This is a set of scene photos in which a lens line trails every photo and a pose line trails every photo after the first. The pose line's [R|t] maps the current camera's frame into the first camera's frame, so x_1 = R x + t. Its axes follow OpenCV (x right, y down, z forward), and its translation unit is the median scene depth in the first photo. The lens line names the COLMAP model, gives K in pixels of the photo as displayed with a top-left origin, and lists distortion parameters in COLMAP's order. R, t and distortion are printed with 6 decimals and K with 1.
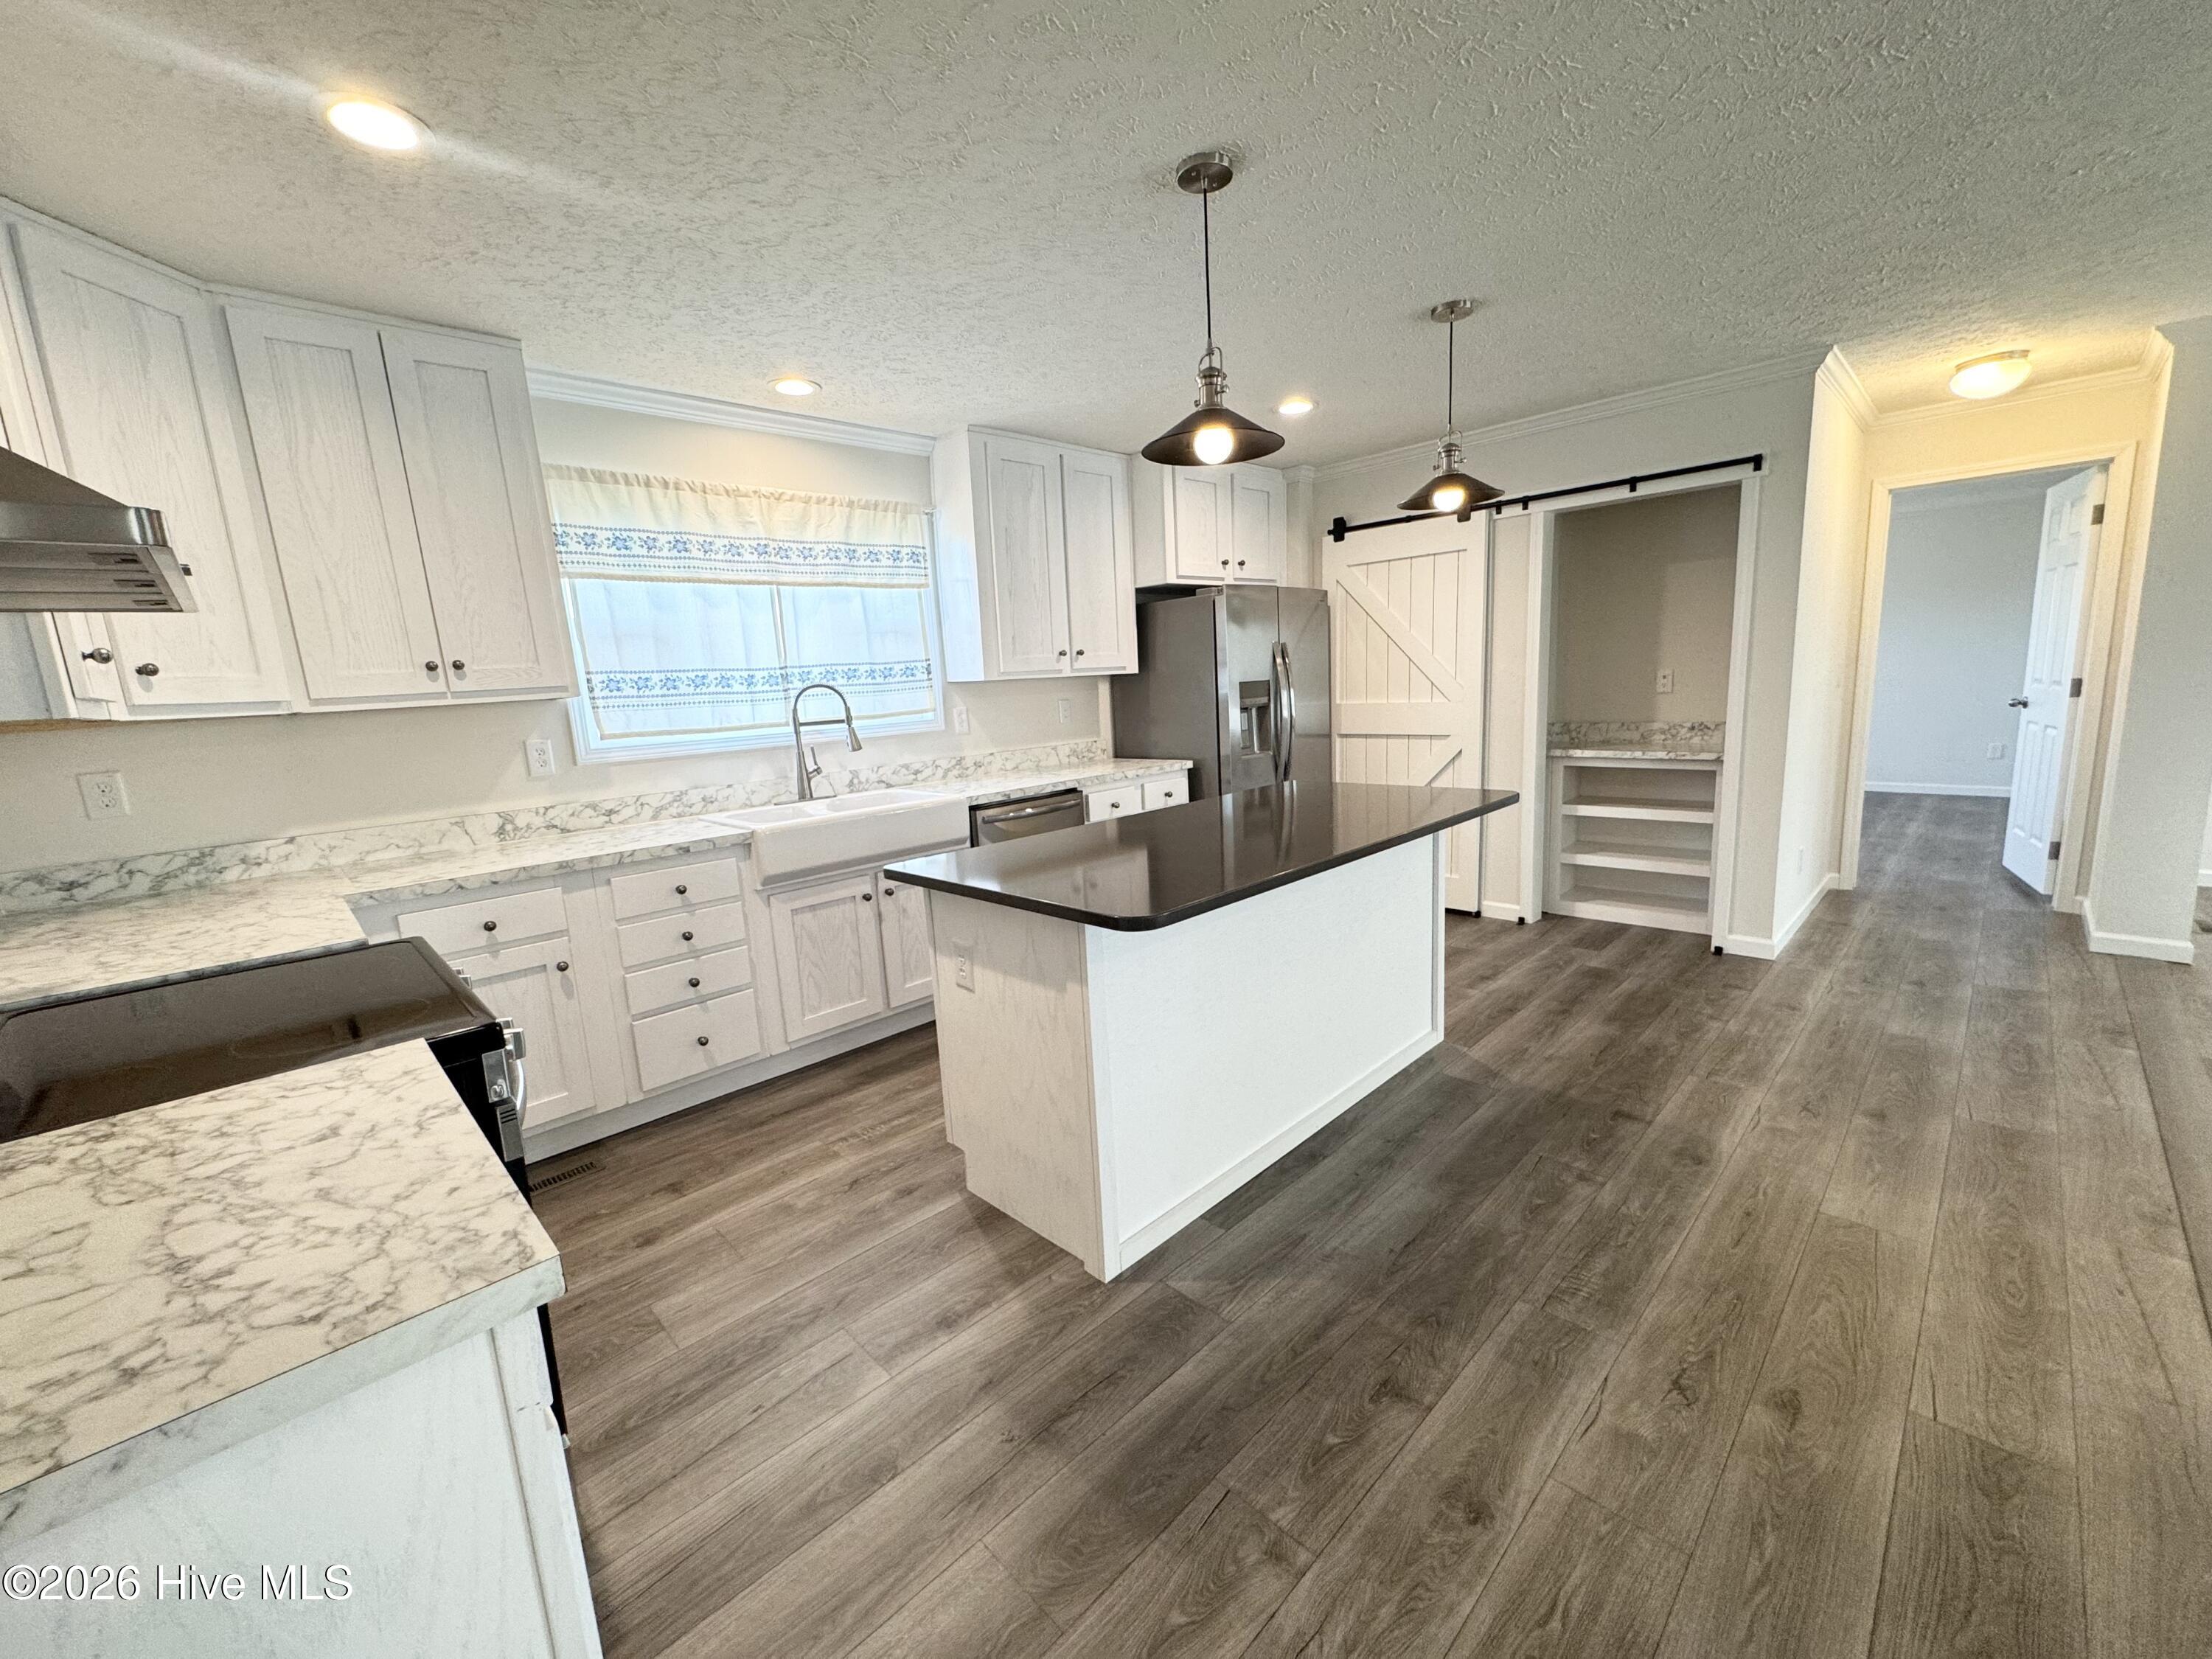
lens RADIAL K [[882.5, 0, 1106.7], [0, 882.5, 831.8], [0, 0, 1]] dist [-0.003123, 0.000176]
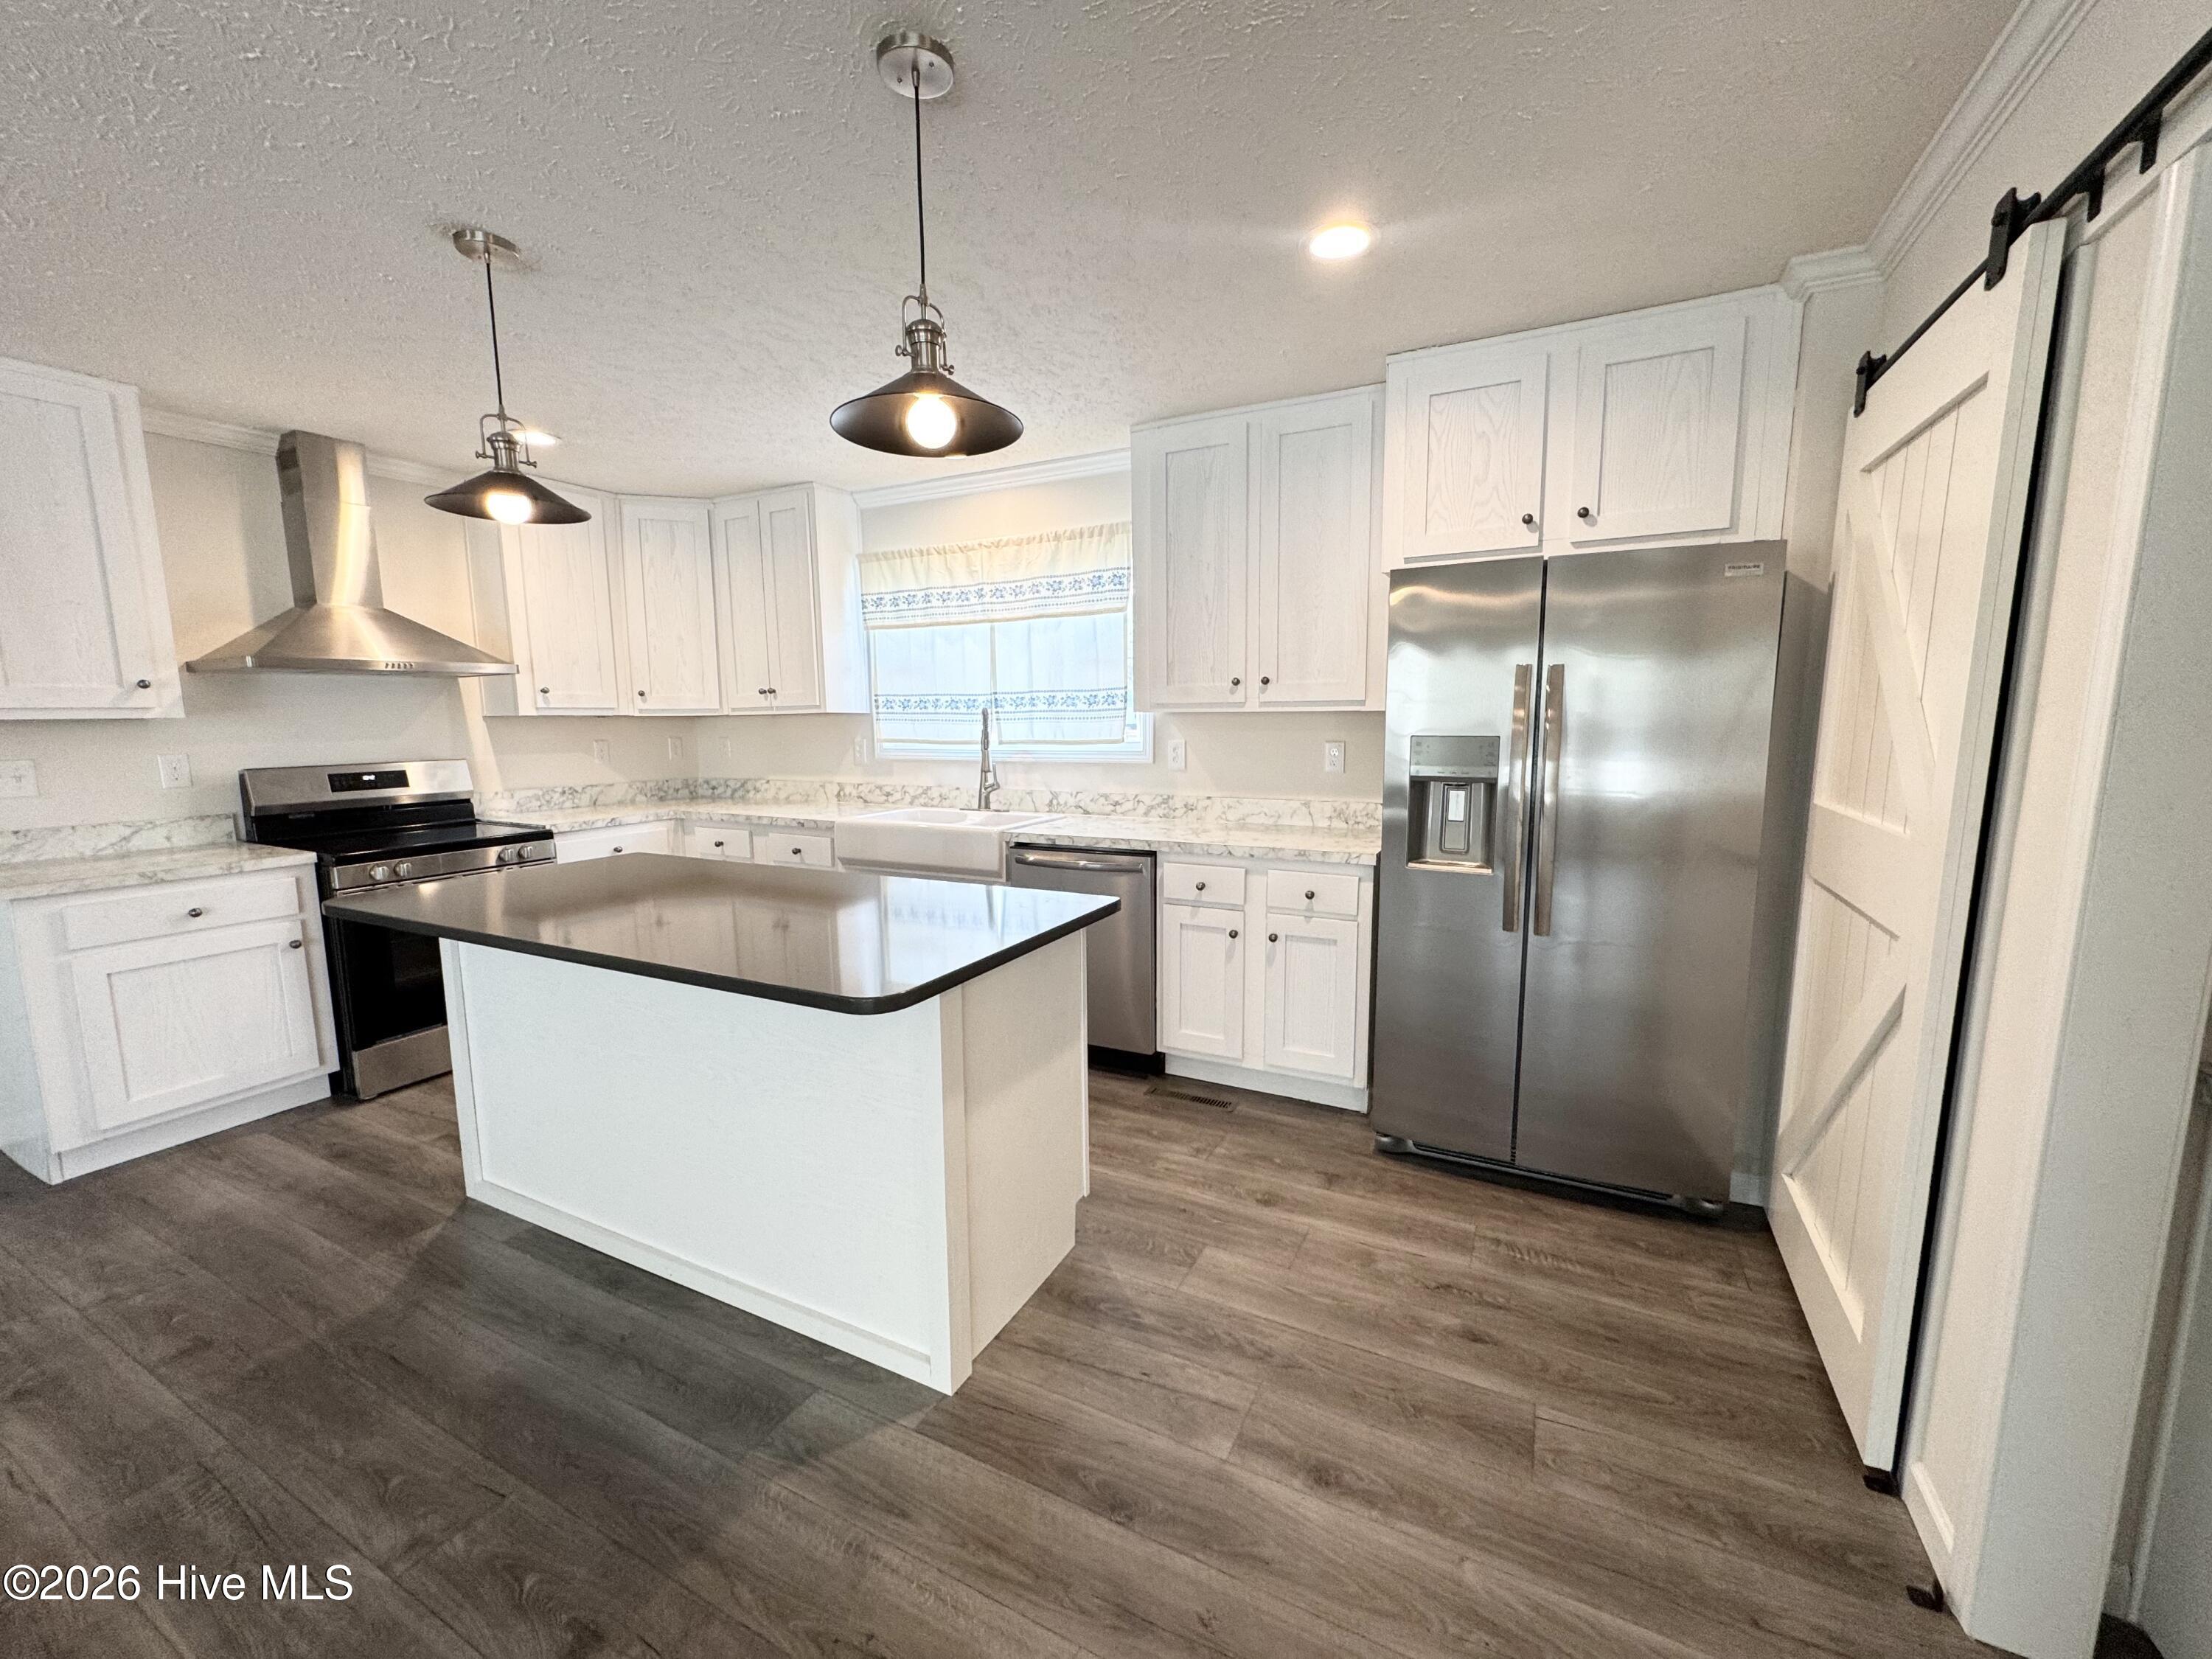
lens RADIAL K [[875.3, 0, 1109.3], [0, 875.3, 835.3], [0, 0, 1]] dist [-0.005291, -0.000231]
pose [[0.321031, 0.180663, -0.929677, 0.816824], [-0.171333, 0.976518, 0.130602, -0.190714], [0.931442, 0.117358, 0.344446, 0.812144]]
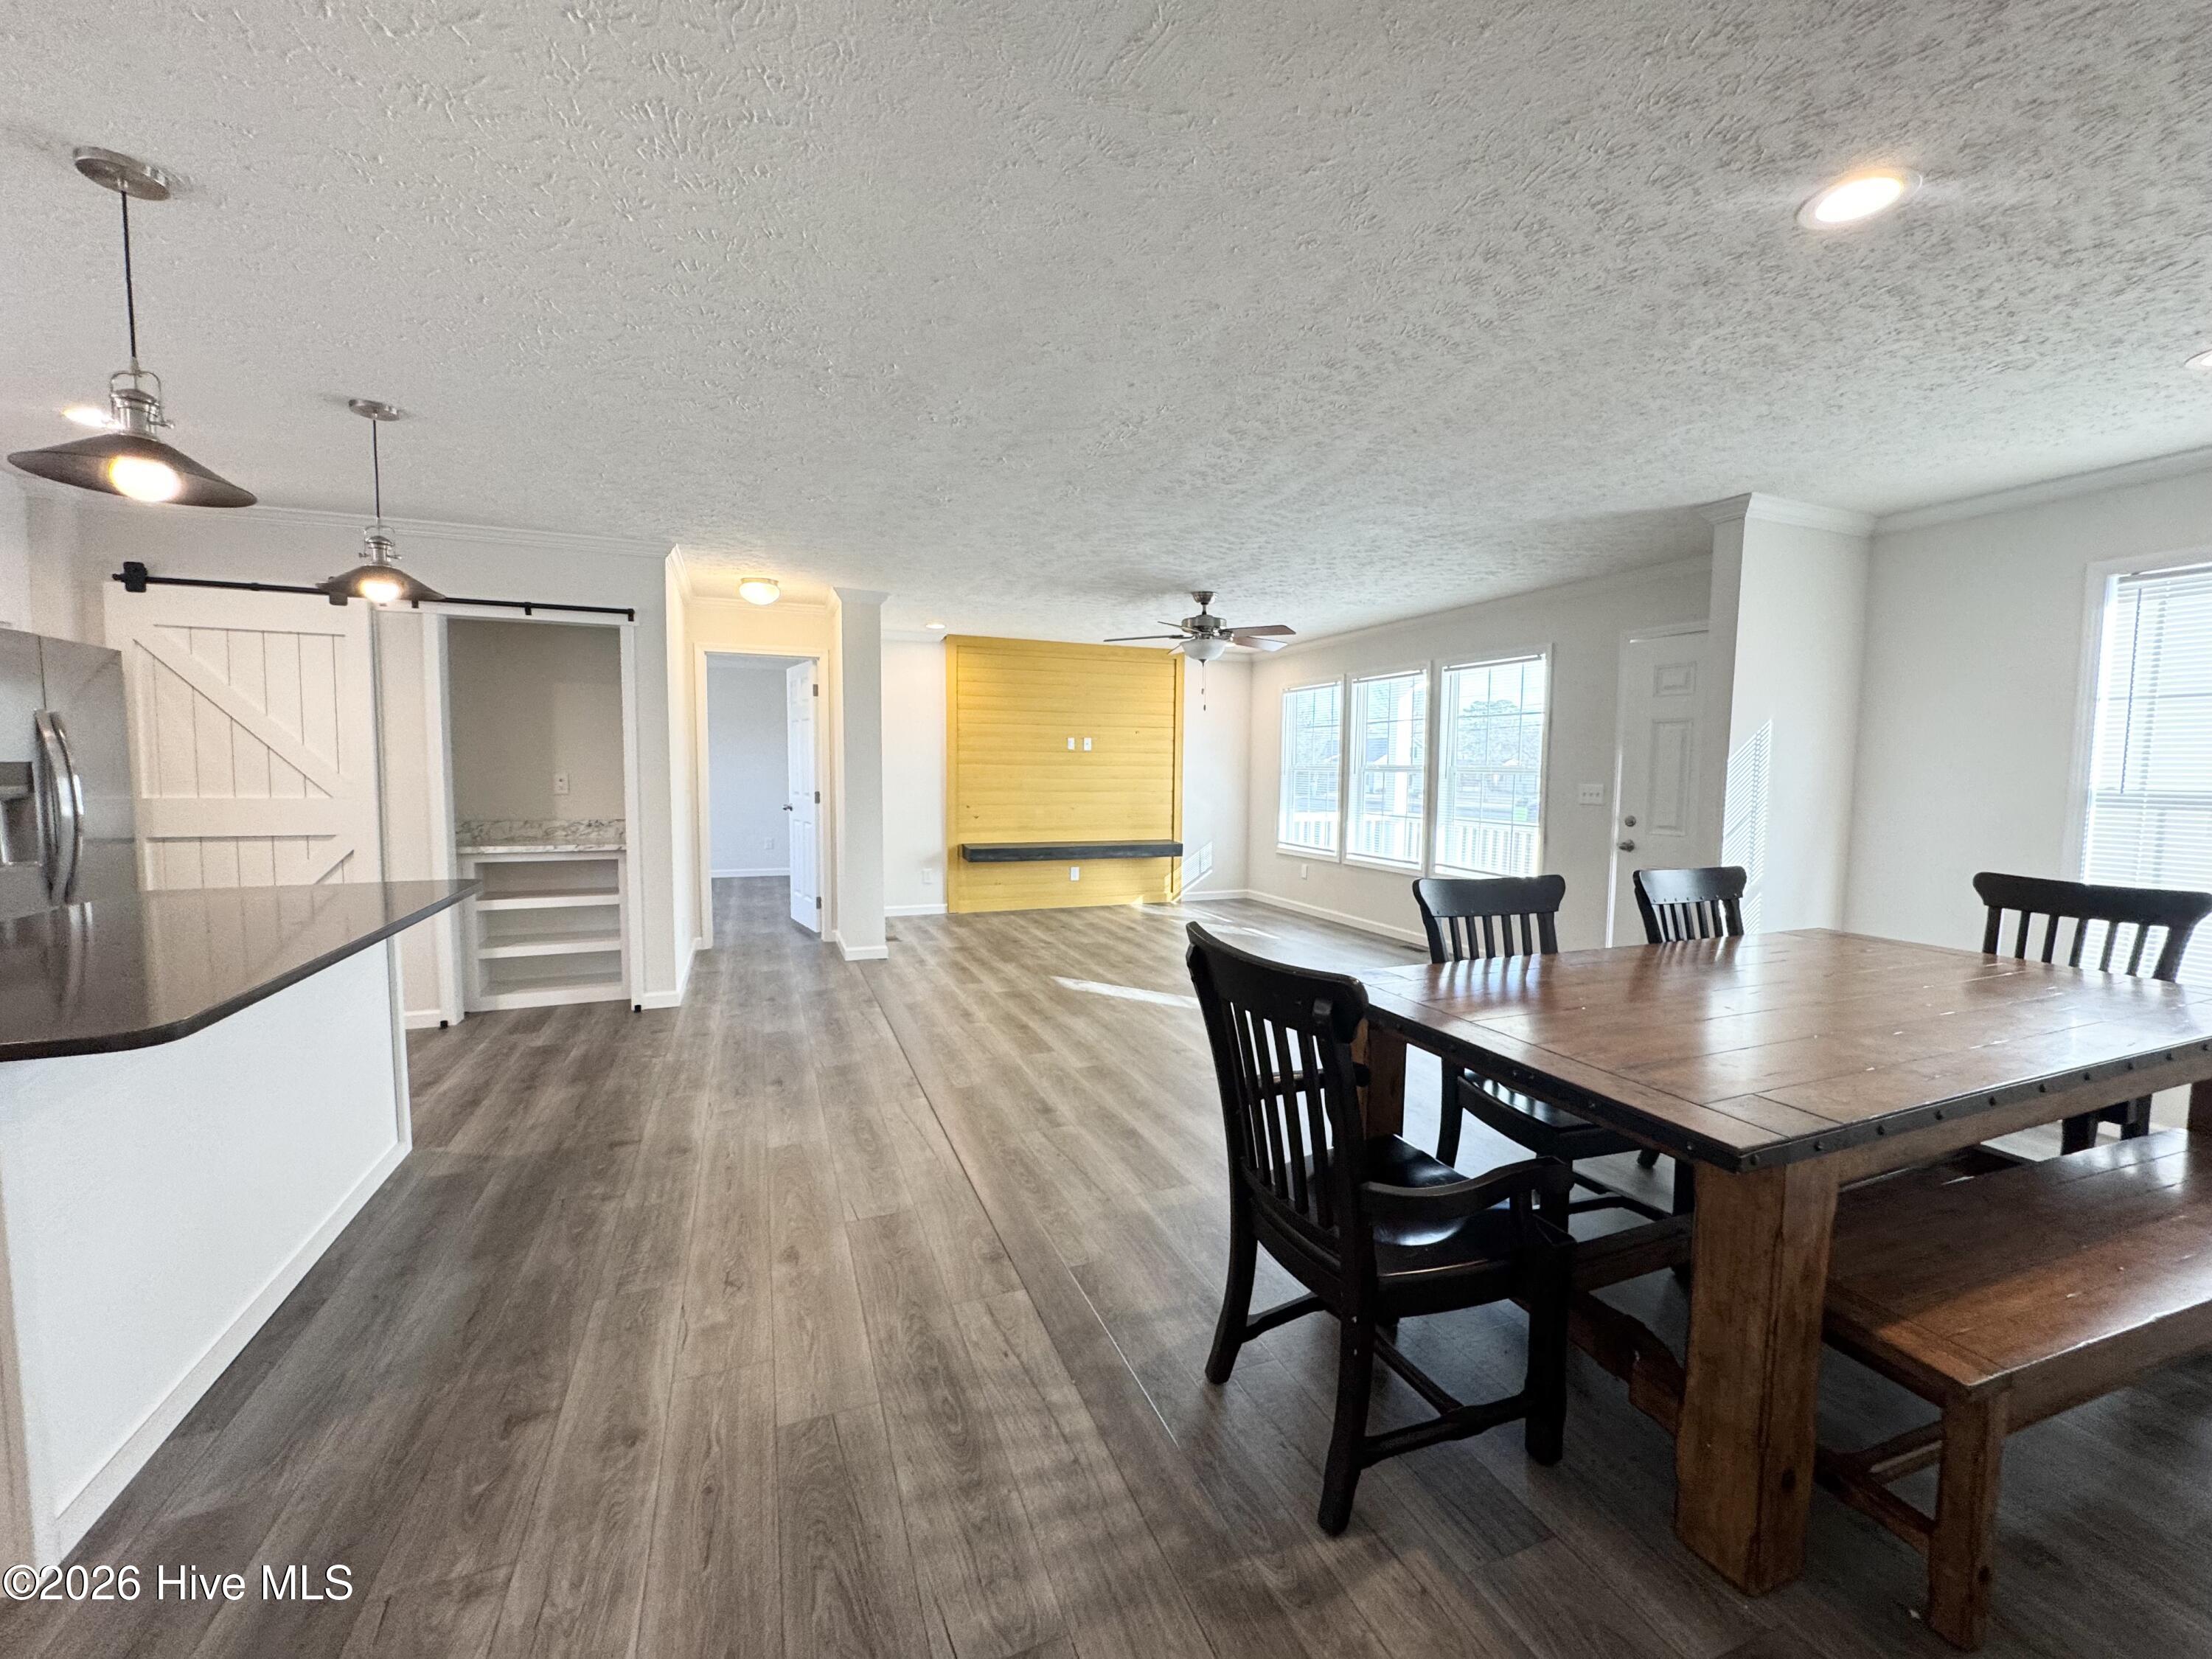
lens RADIAL K [[882.5, 0, 1106.7], [0, 882.5, 831.8], [0, 0, 1]] dist [-0.003123, 0.000176]
pose [[0.382470, -0.013253, 0.923873, -0.186084], [0.128538, 0.990937, -0.038997, 0.030508], [-0.914983, 0.133668, 0.380707, -0.074714]]
